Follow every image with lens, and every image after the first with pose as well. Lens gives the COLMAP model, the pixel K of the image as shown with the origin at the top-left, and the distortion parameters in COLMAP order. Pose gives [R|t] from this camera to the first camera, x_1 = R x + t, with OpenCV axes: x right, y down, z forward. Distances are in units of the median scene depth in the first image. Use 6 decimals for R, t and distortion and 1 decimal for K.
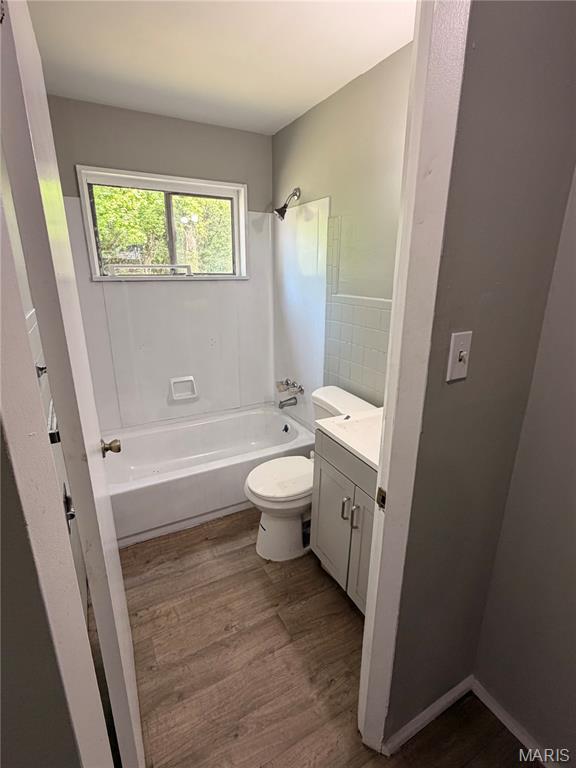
lens RADIAL K [[366.9, 0, 286.1], [0, 366.9, 386.6], [0, 0, 1]] dist [0.001938, 0.000012]
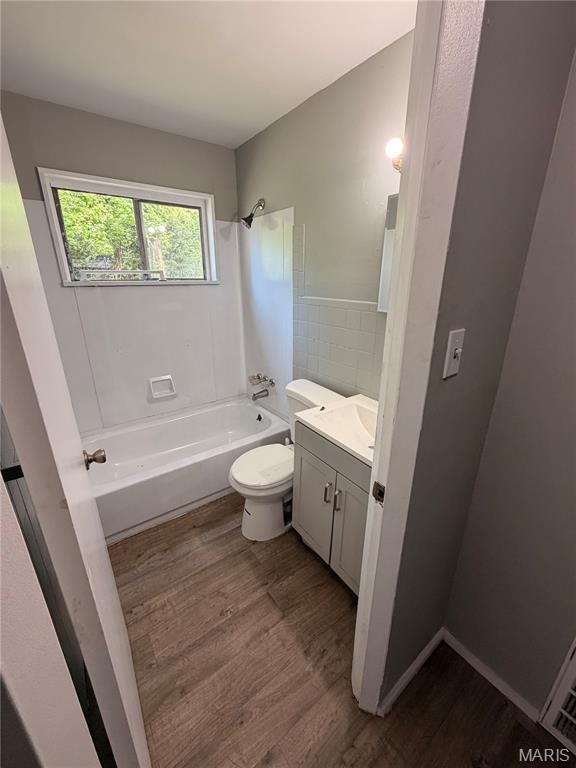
lens RADIAL K [[306.7, 0, 288.0], [0, 306.7, 384.0], [0, 0, 1]] dist [0.000180, 0.000115]
pose [[0.990311, -0.048665, 0.130059, -0.050387], [0.045136, 0.998532, 0.029944, -0.021327], [-0.131326, -0.023784, 0.991054, 0.100254]]
